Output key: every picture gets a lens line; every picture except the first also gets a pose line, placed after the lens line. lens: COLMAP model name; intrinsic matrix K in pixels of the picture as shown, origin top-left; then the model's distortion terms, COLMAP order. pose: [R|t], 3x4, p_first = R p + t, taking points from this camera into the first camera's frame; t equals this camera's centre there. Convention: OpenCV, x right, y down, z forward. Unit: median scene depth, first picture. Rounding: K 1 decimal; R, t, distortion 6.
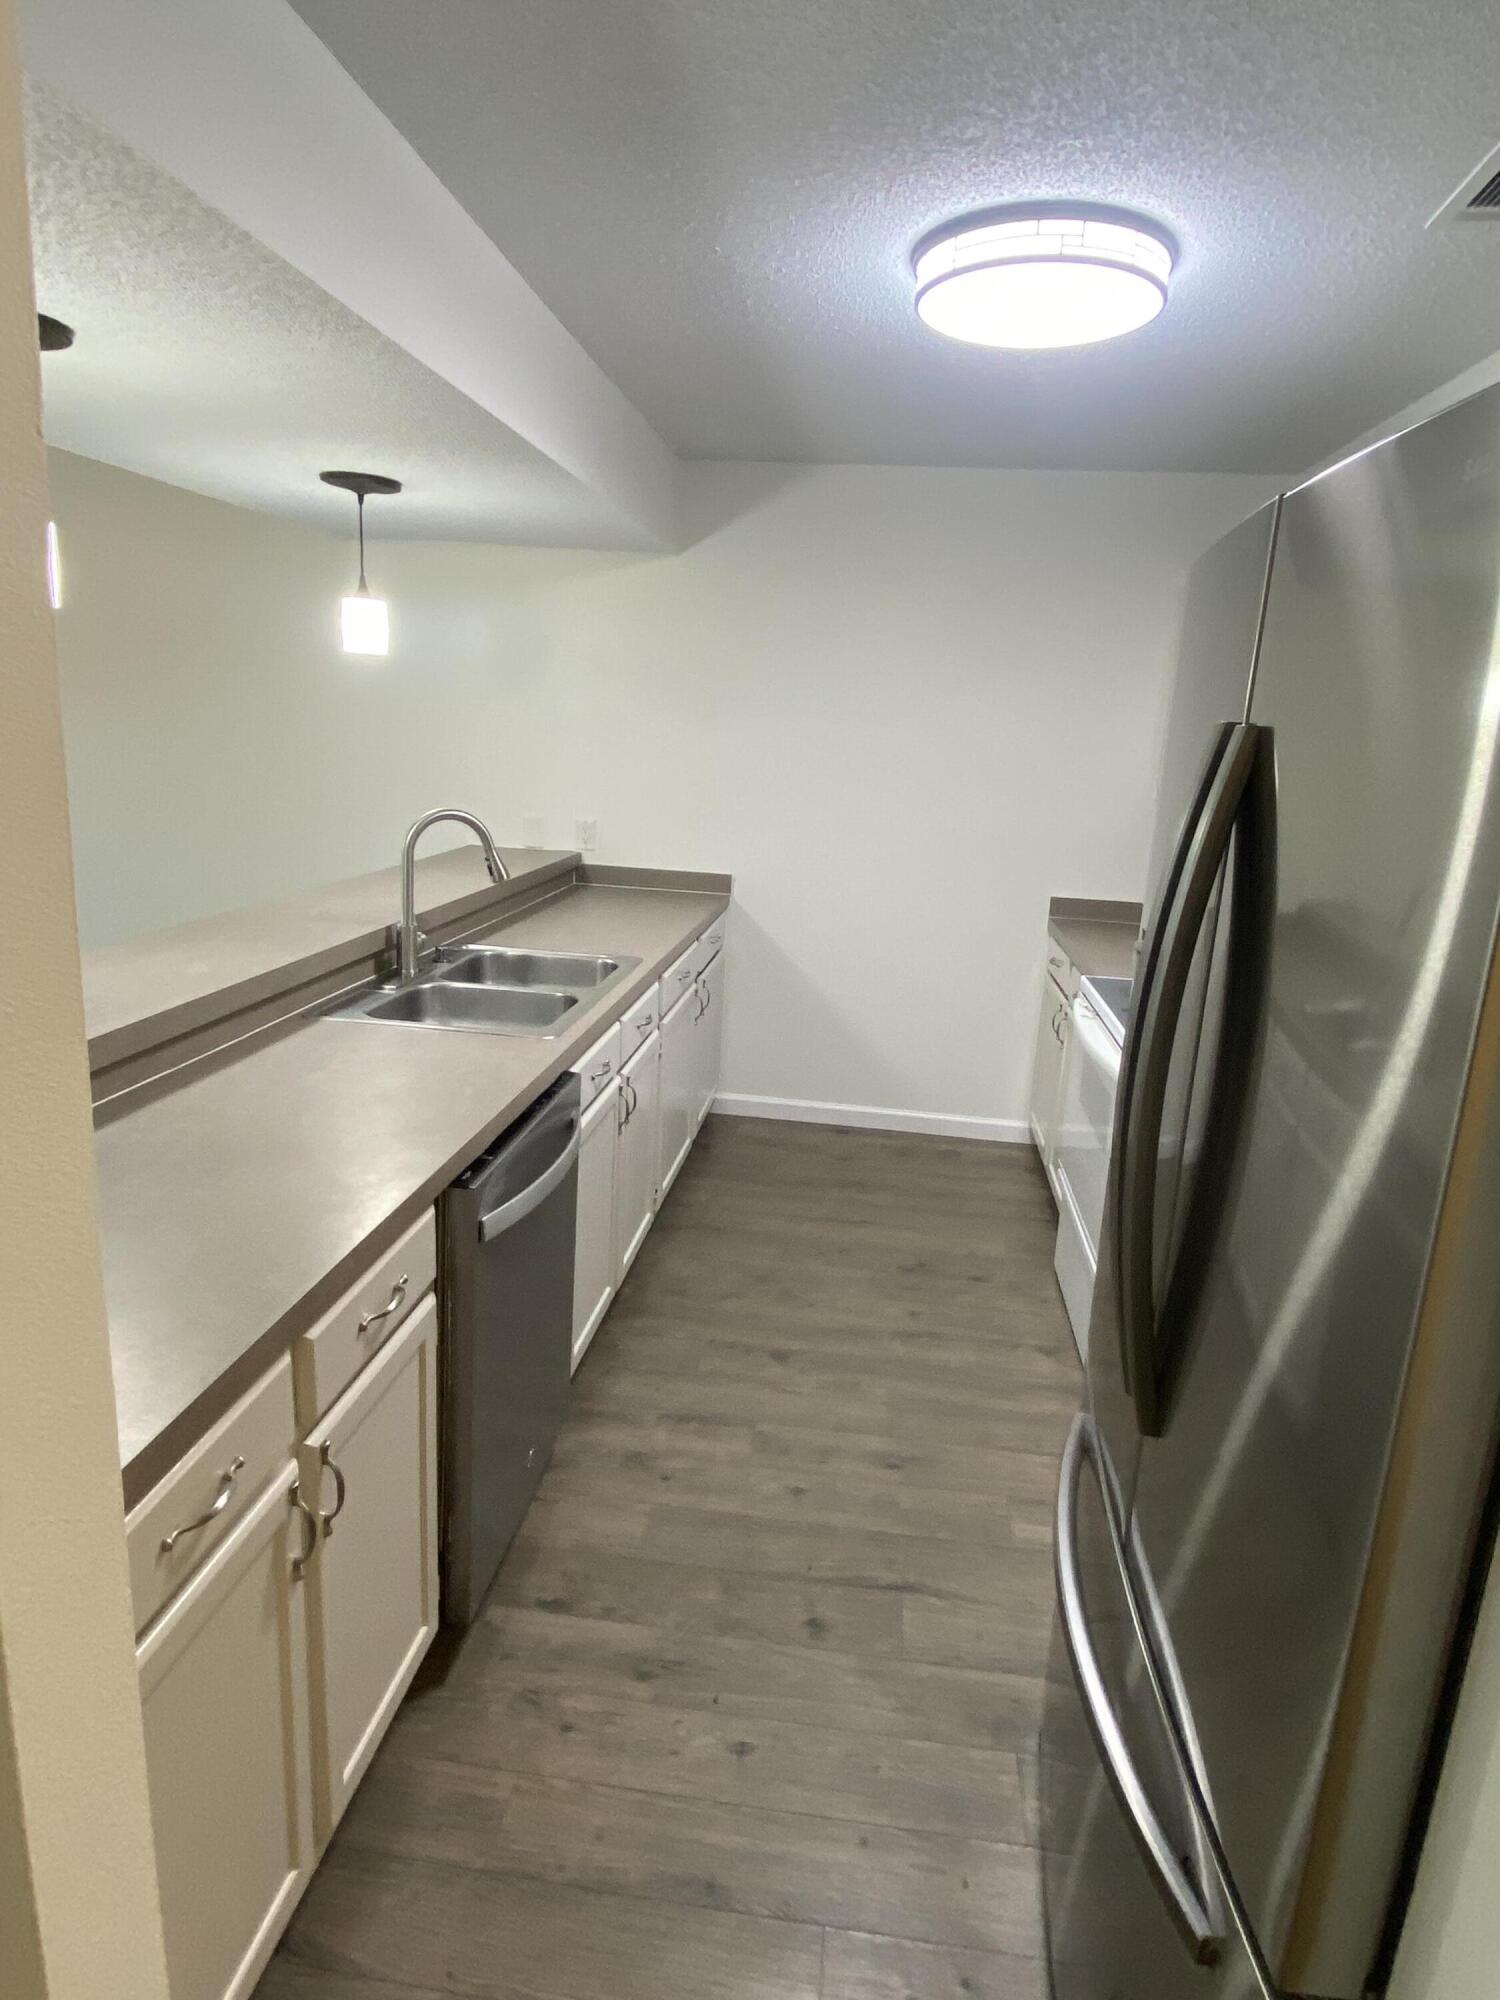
lens RADIAL K [[1135.9, 0, 779.6], [0, 1135.9, 982.3], [0, 0, 1]] dist [0.028992, -0.028789]
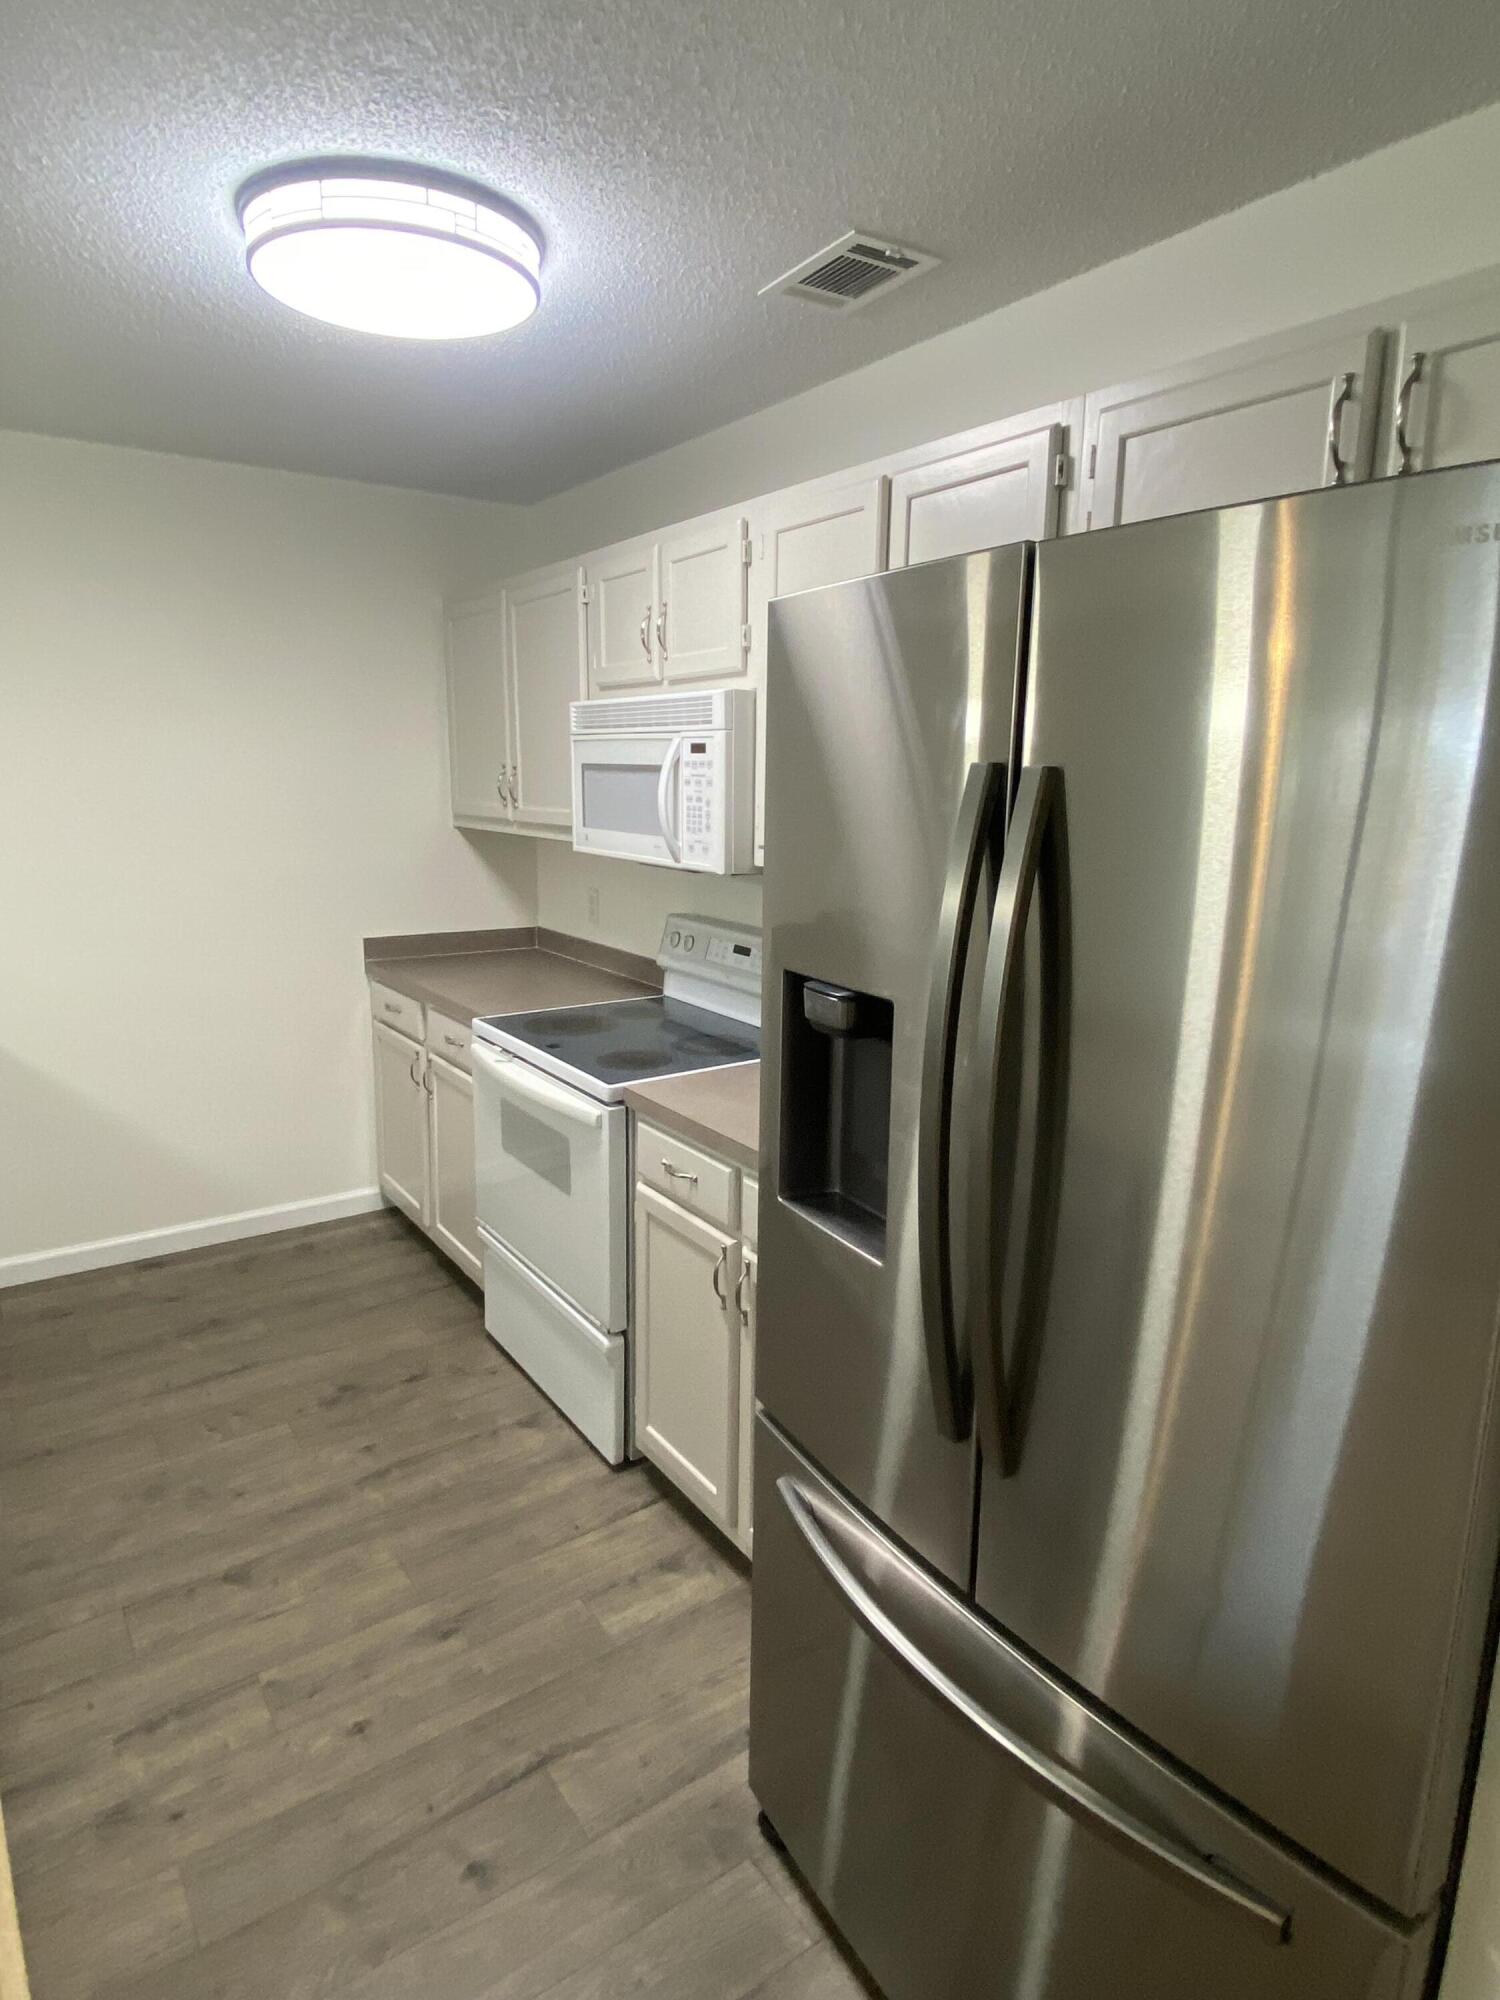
lens RADIAL K [[1135.9, 0, 785.7], [0, 1135.9, 981.3], [0, 0, 1]] dist [0.028992, -0.028789]
pose [[0.742705, -0.168456, 0.648083, -0.176593], [0.177052, 0.982797, 0.052556, -0.049853], [-0.645788, 0.075711, 0.759754, 0.151201]]
